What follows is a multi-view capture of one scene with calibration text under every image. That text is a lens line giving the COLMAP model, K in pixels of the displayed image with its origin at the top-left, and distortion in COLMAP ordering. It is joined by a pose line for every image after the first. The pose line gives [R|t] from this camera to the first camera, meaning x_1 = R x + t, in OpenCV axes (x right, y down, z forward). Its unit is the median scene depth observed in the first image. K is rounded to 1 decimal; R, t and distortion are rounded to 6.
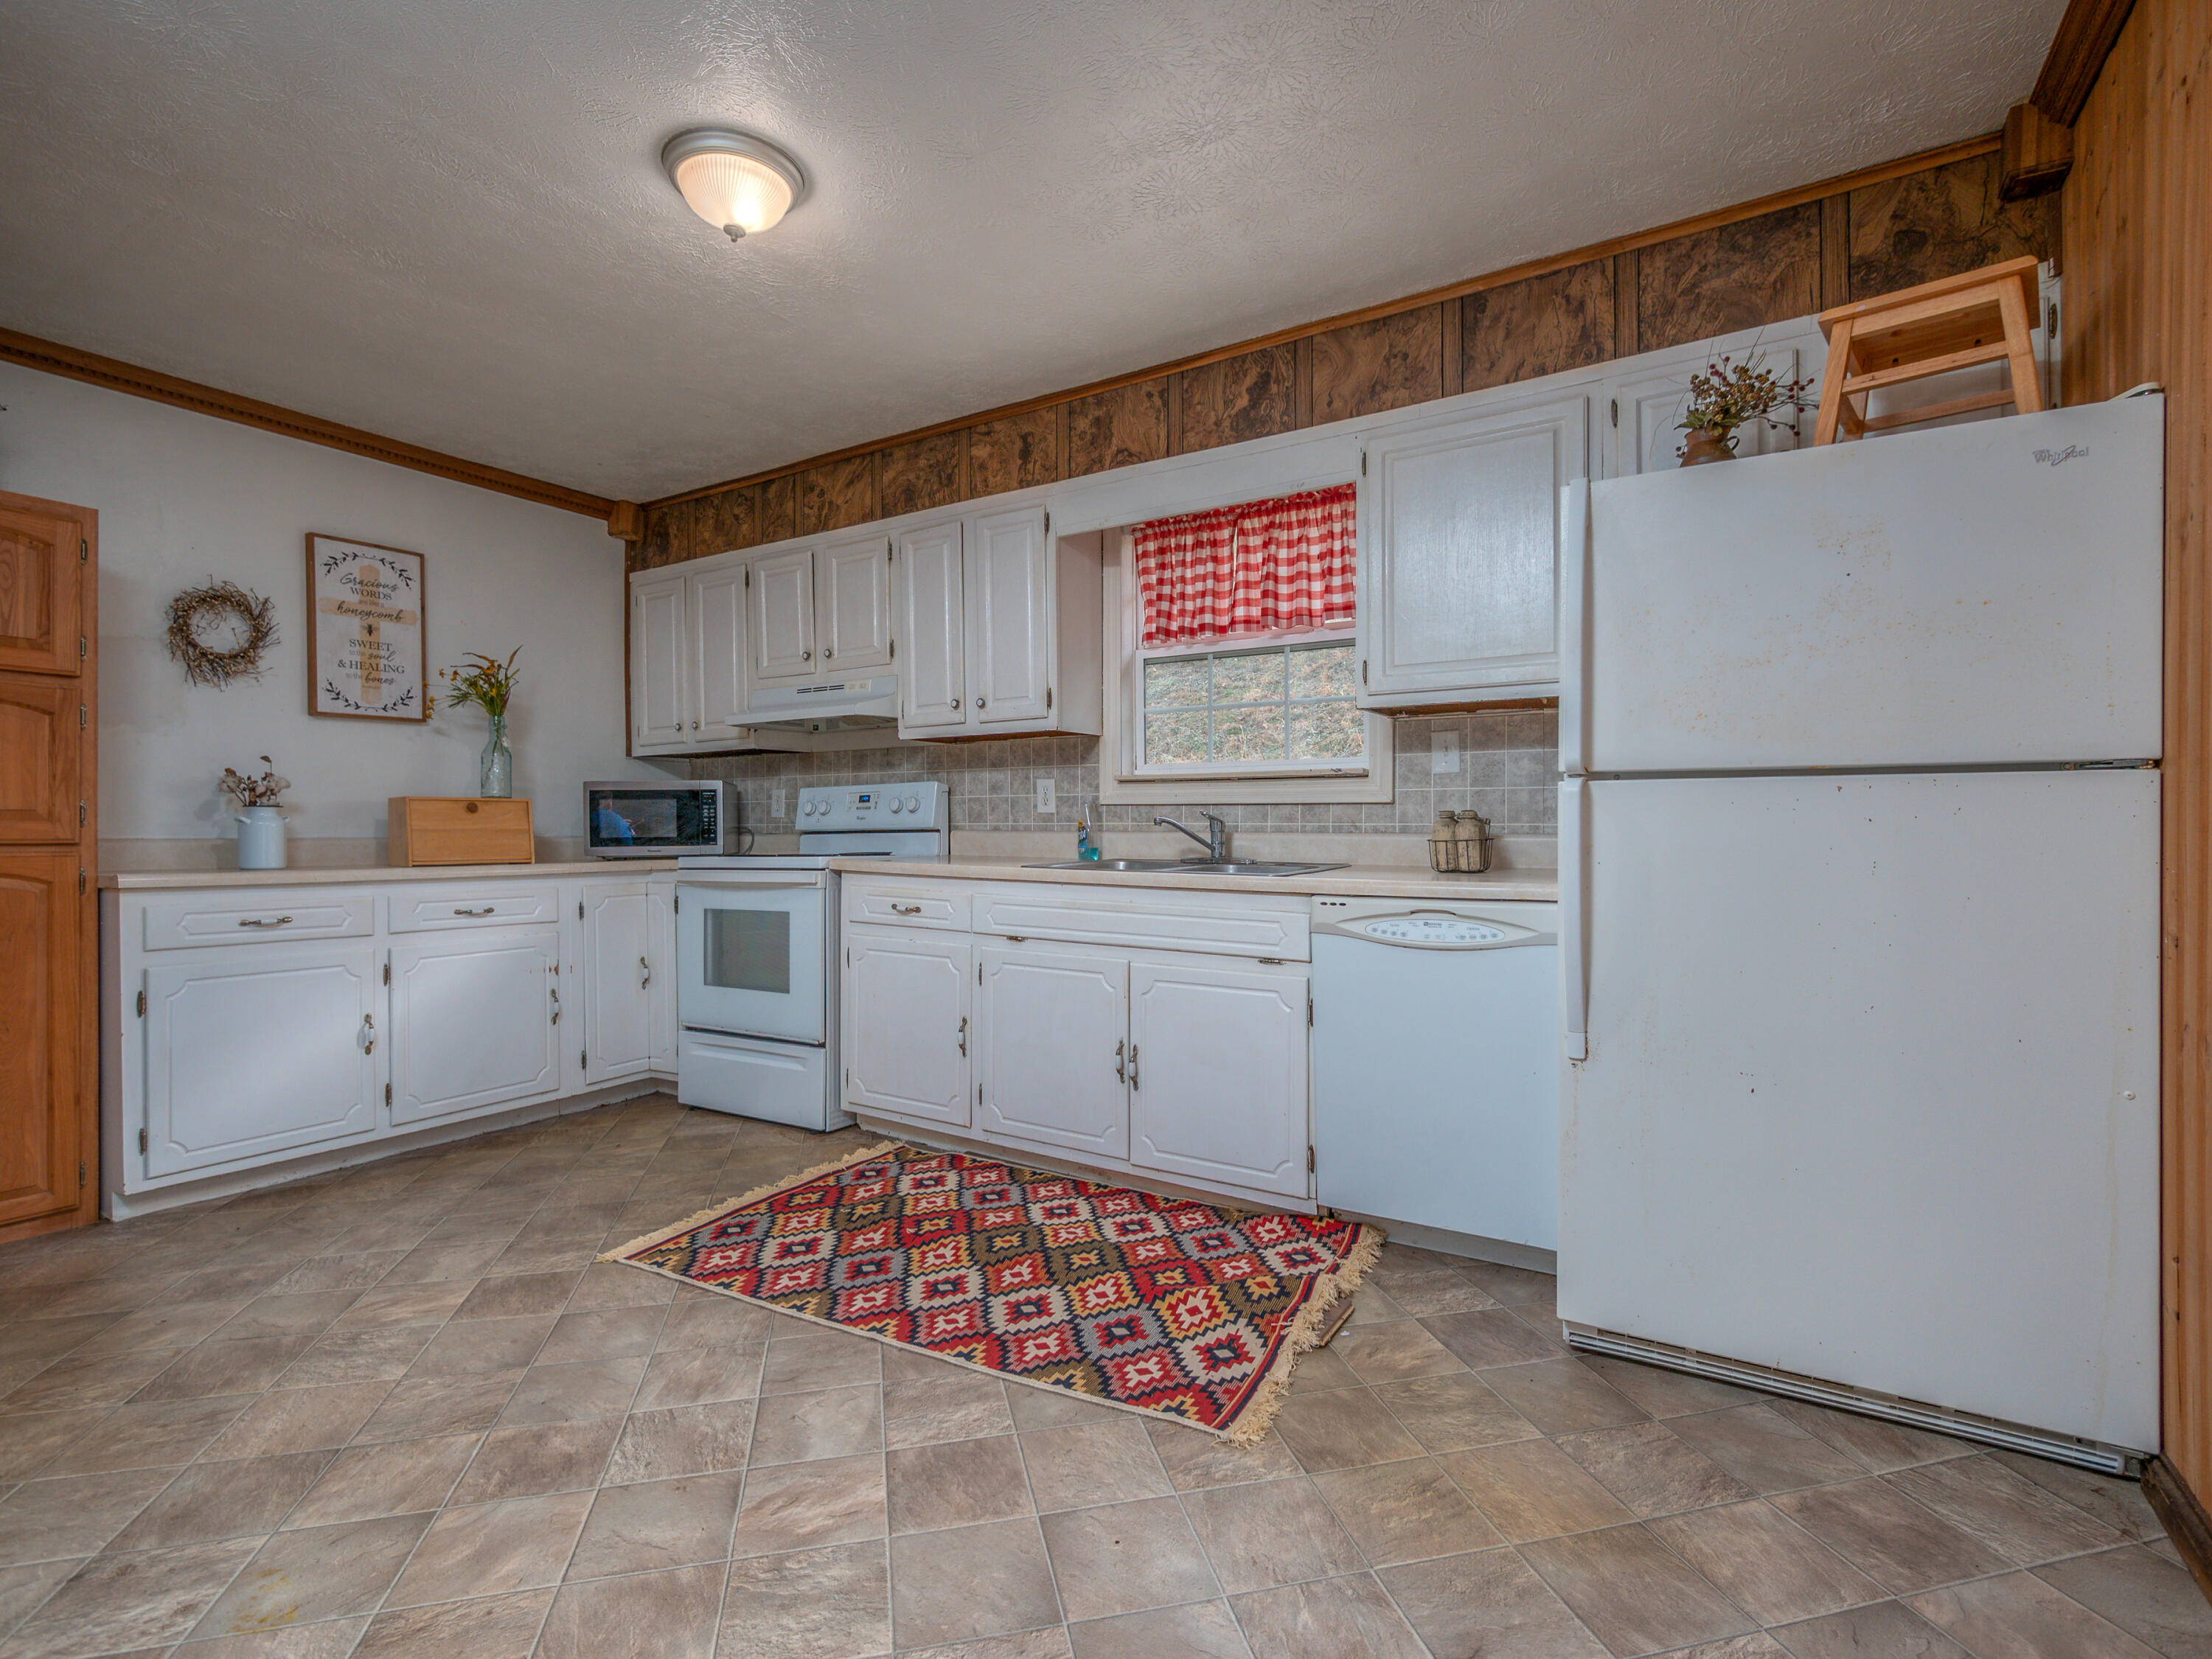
lens RADIAL K [[1052.8, 0, 1115.2], [0, 1052.8, 830.3], [0, 0, 1]] dist [-0.000889, -0.000561]
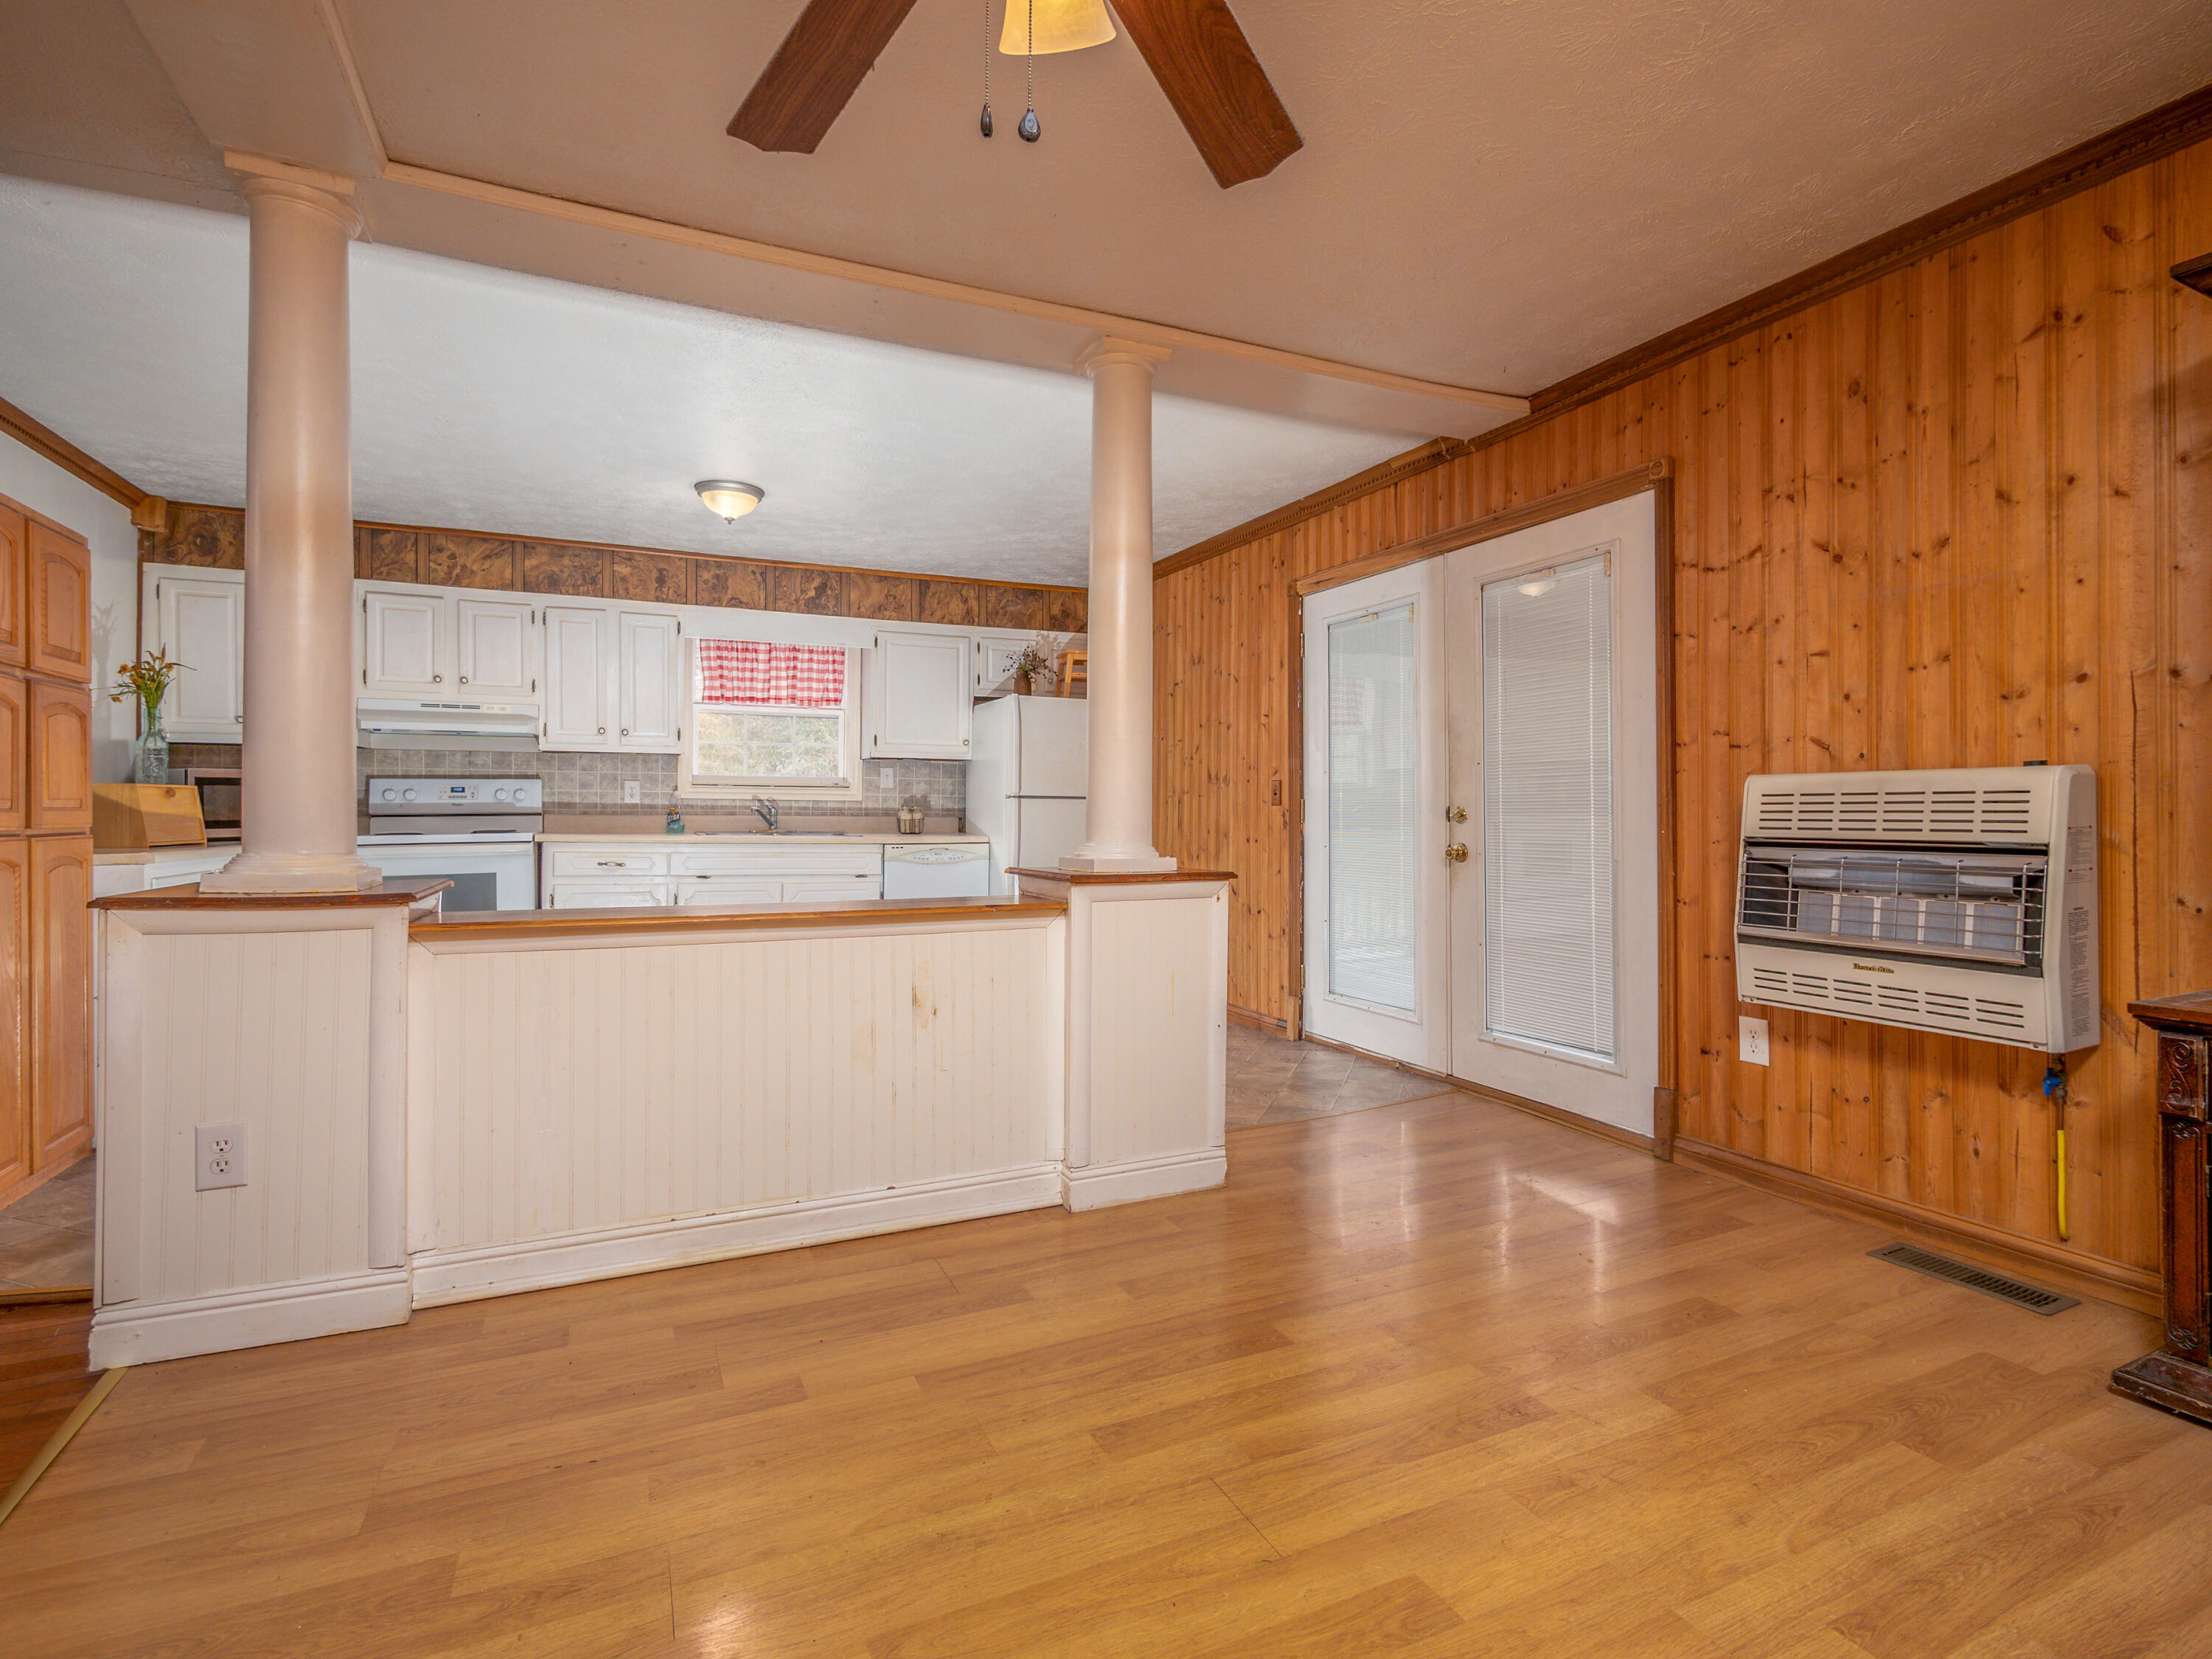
lens RADIAL K [[1052.8, 0, 1100.4], [0, 1052.8, 809.8], [0, 0, 1]] dist [-0.000889, -0.000561]
pose [[0.554189, 0.003762, 0.832382, -1.087136], [-0.003834, 0.999991, -0.001967, -0.006361], [-0.832382, -0.002101, 0.554198, -0.471231]]
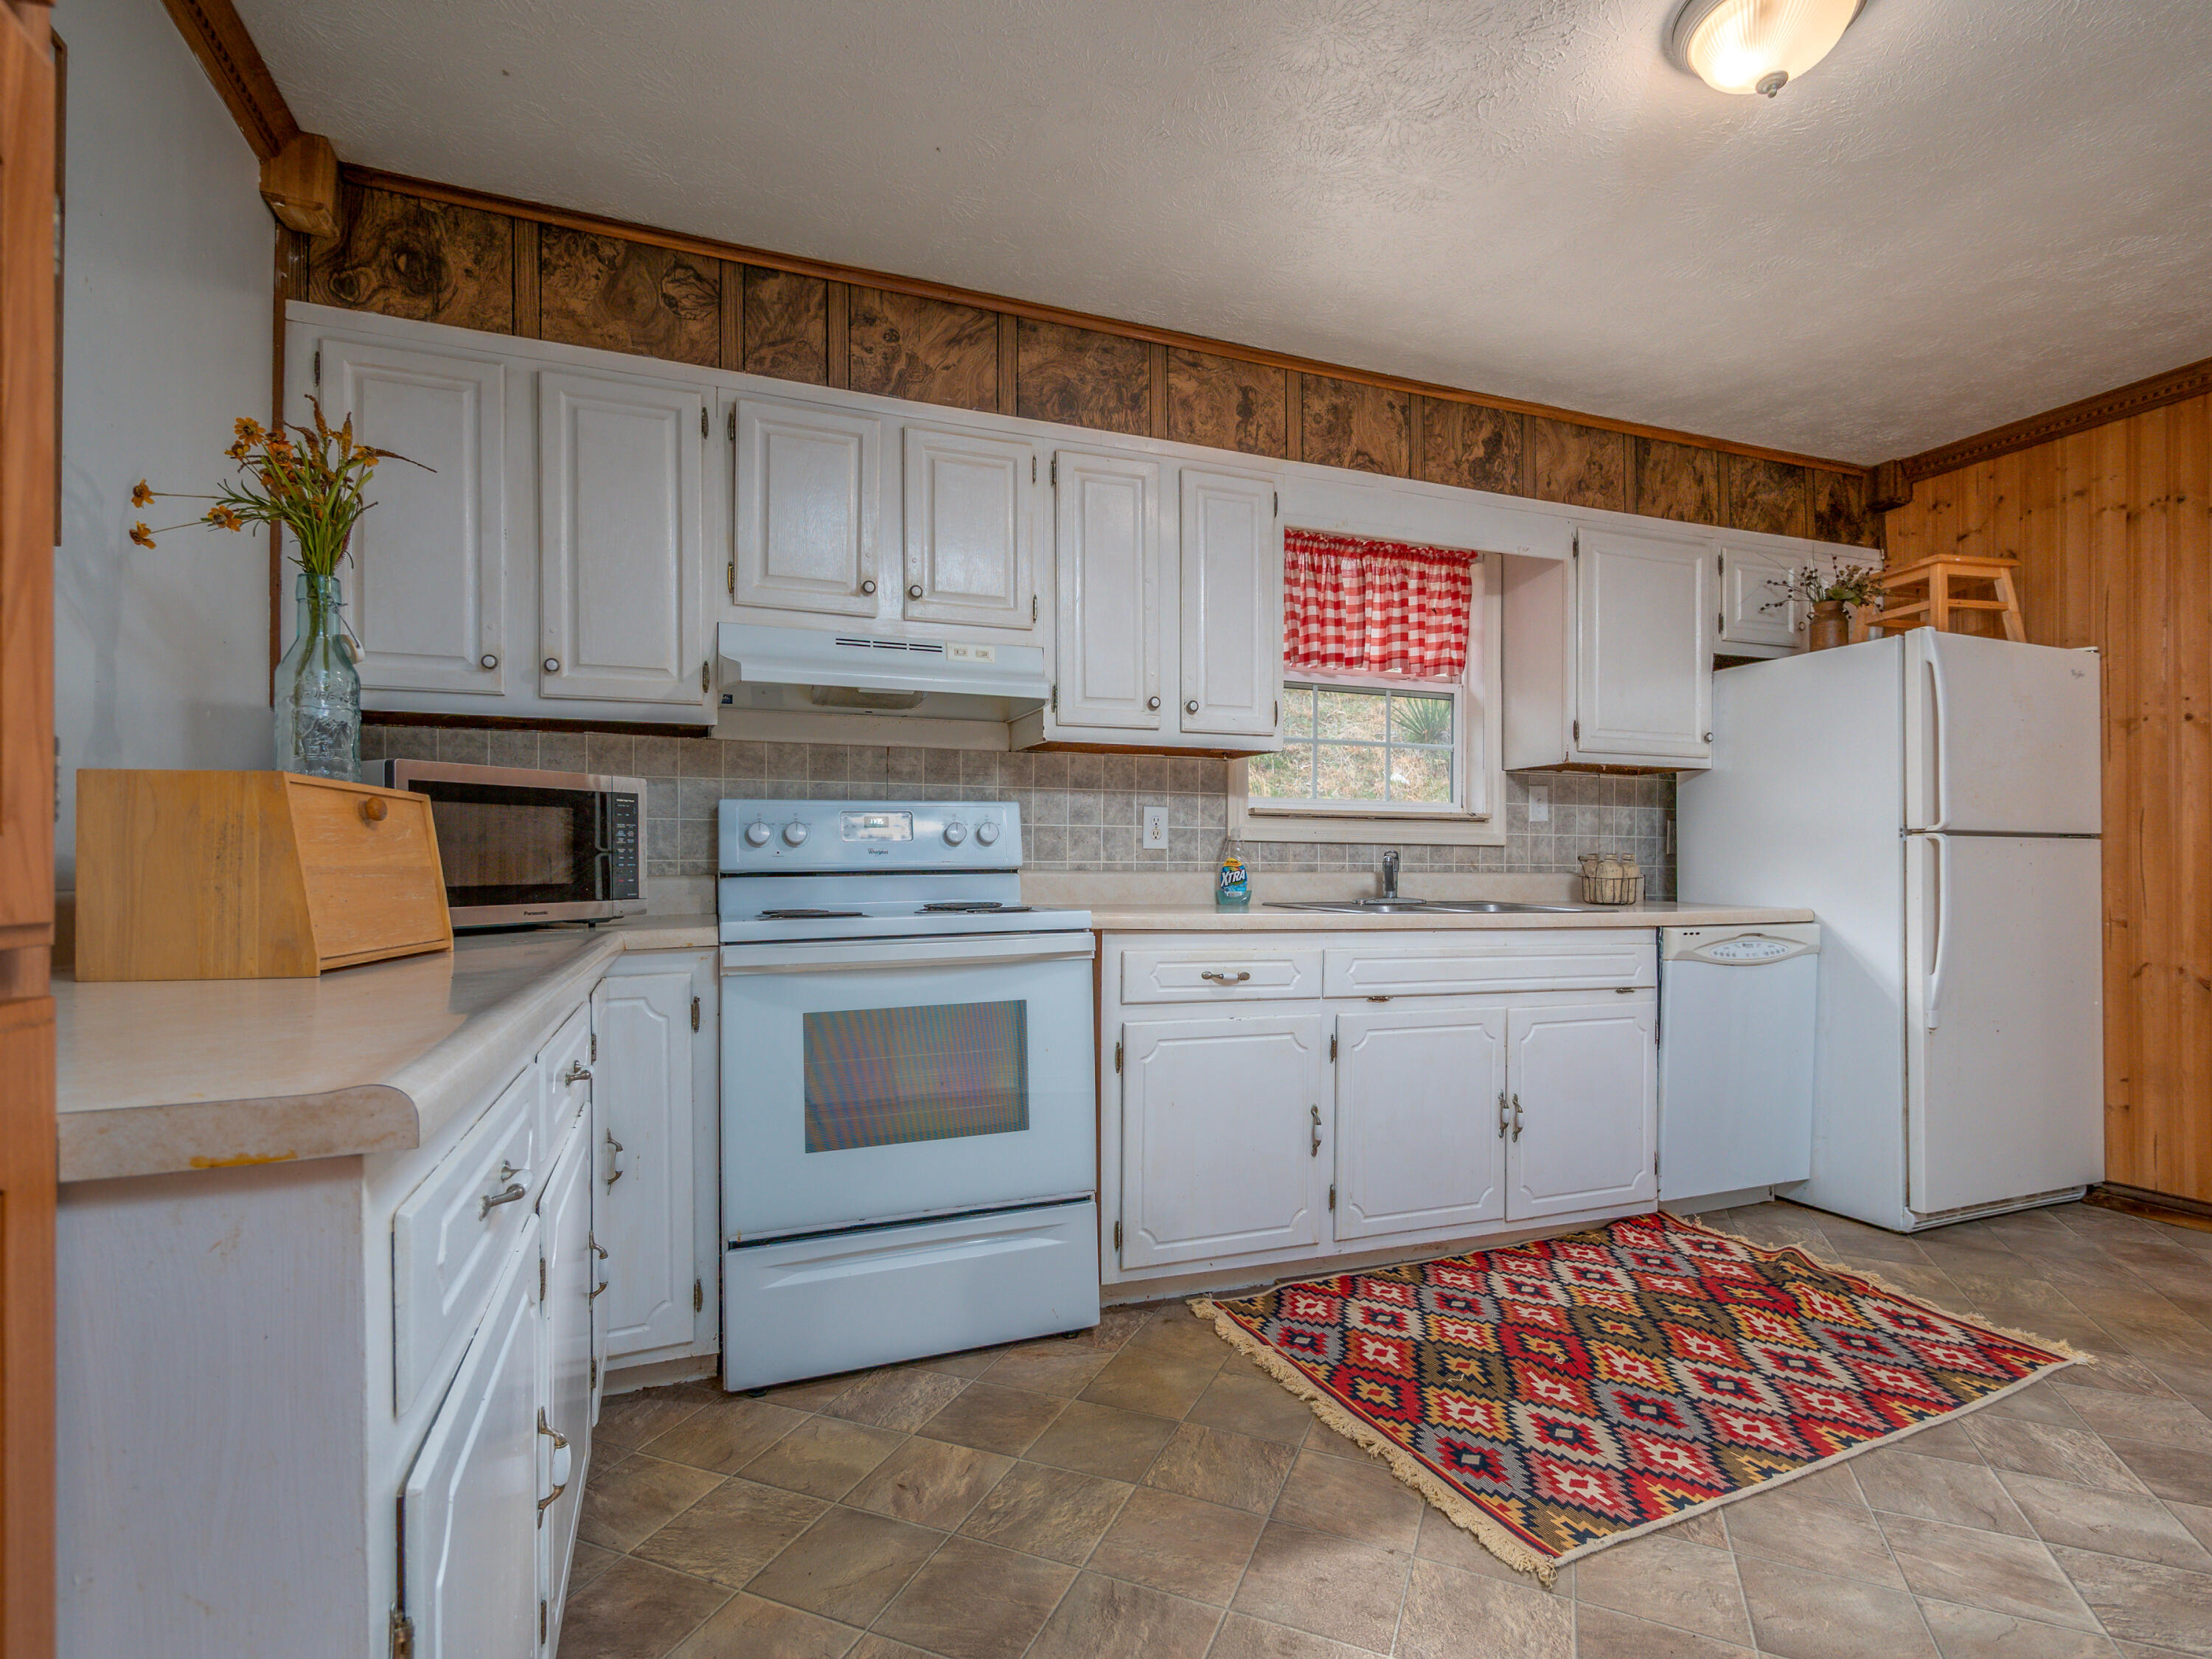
lens RADIAL K [[1052.8, 0, 1102.4], [0, 1052.8, 860.6], [0, 0, 1]] dist [-0.000889, -0.000561]
pose [[0.604181, 0.006917, 0.796817, -0.829101], [-0.000470, 0.999965, -0.008325, -0.000638], [-0.796847, 0.004656, 0.604164, 0.613706]]
